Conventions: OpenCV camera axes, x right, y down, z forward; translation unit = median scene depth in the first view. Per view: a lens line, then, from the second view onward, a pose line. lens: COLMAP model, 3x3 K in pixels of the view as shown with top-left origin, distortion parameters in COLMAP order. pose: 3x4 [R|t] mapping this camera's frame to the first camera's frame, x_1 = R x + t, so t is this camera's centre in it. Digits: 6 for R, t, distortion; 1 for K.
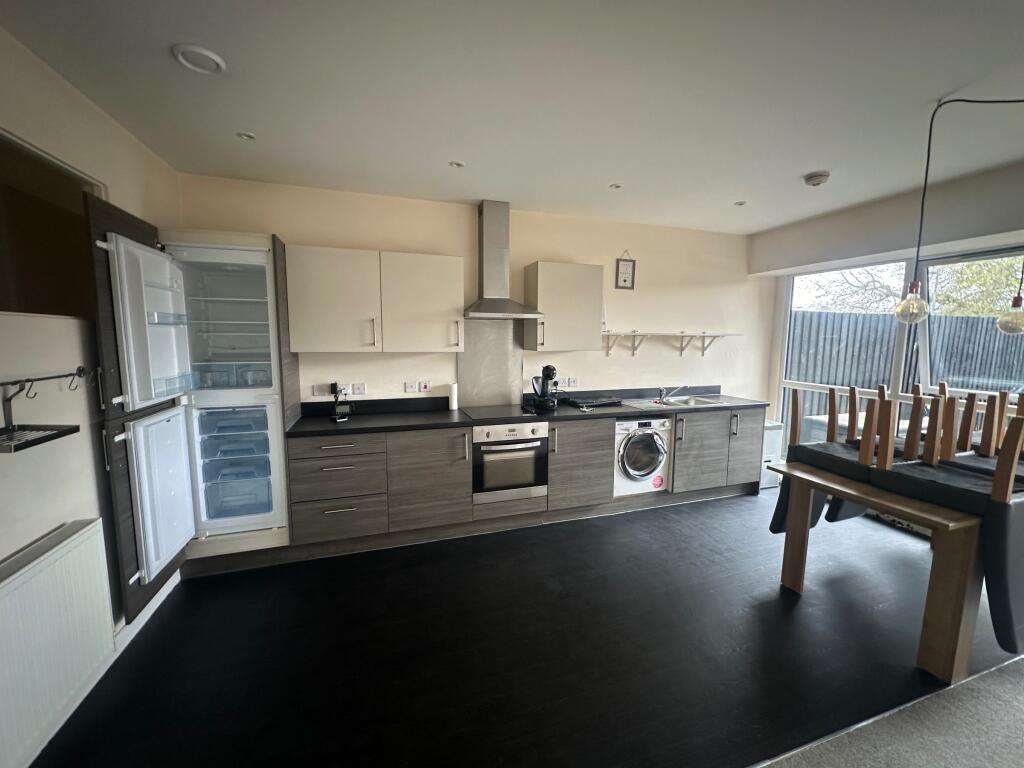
lens RADIAL K [[406.8, 0, 511.2], [0, 406.8, 383.3], [0, 0, 1]] dist [-0.003420, 0.000699]
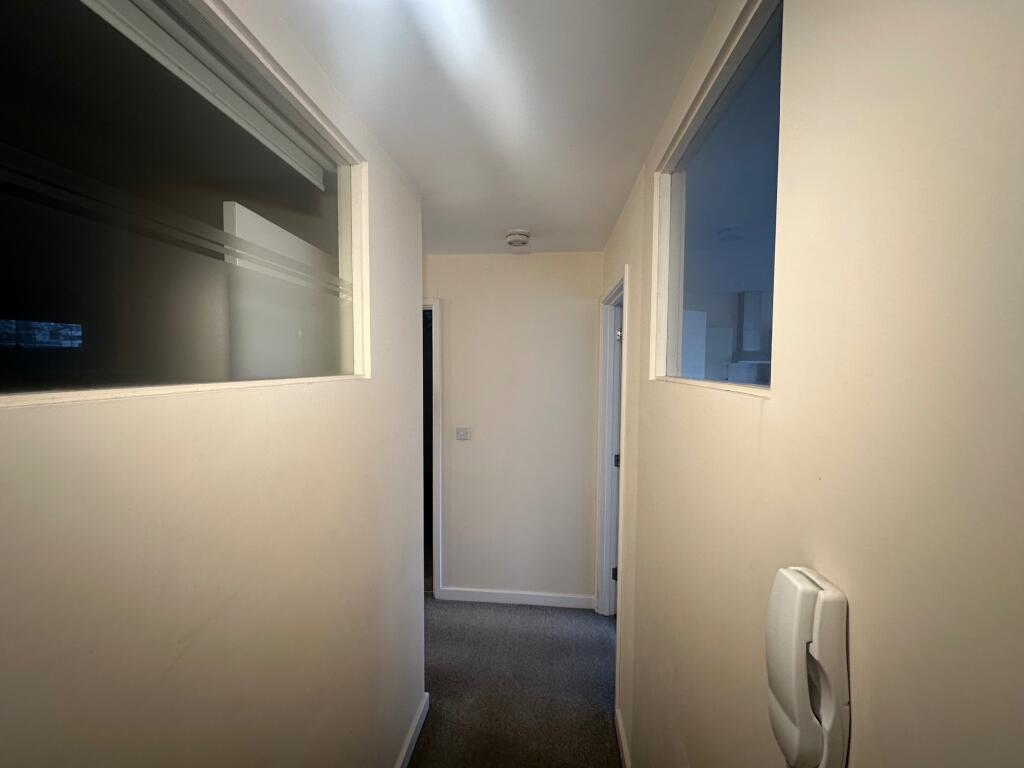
lens RADIAL K [[406.8, 0, 511.2], [0, 406.8, 383.3], [0, 0, 1]] dist [-0.003420, 0.000699]
pose [[0.917041, 0.021171, -0.398231, -0.247997], [-0.047736, 0.997237, -0.056910, 0.052632], [0.395926, 0.071199, 0.915518, -0.781939]]
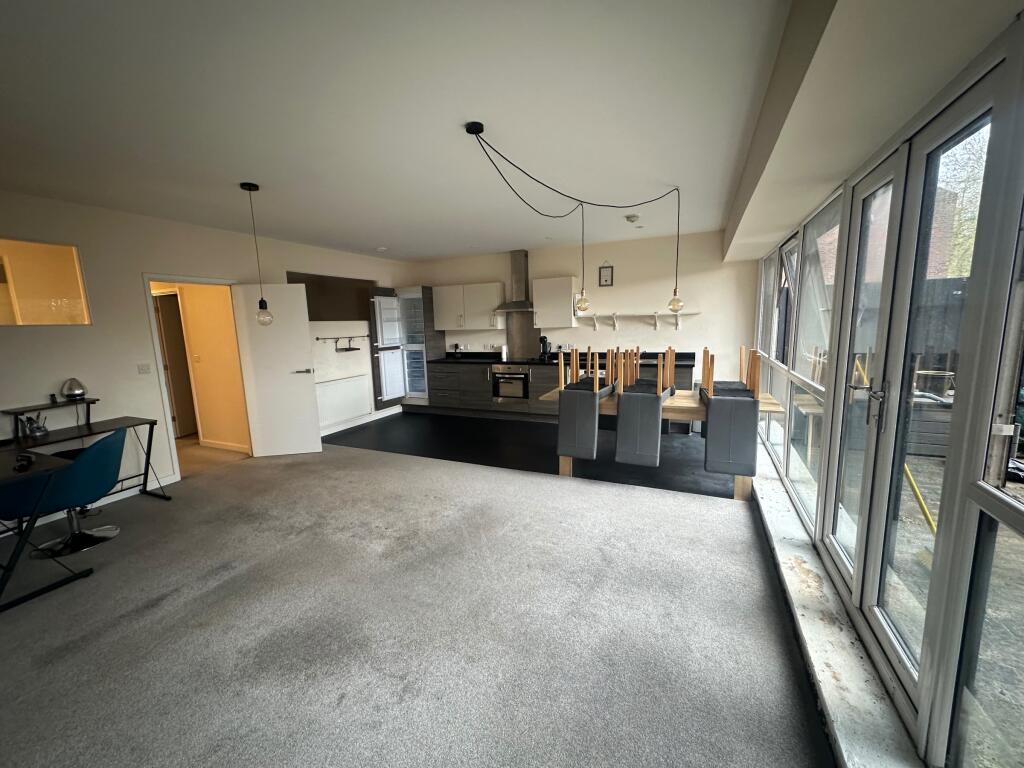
lens RADIAL K [[406.8, 0, 511.2], [0, 406.8, 383.3], [0, 0, 1]] dist [-0.003420, 0.000699]
pose [[0.733811, 0.073958, -0.675316, 1.194849], [-0.042098, 0.997097, 0.063453, 0.055120], [0.678049, -0.018133, 0.734793, -0.410733]]
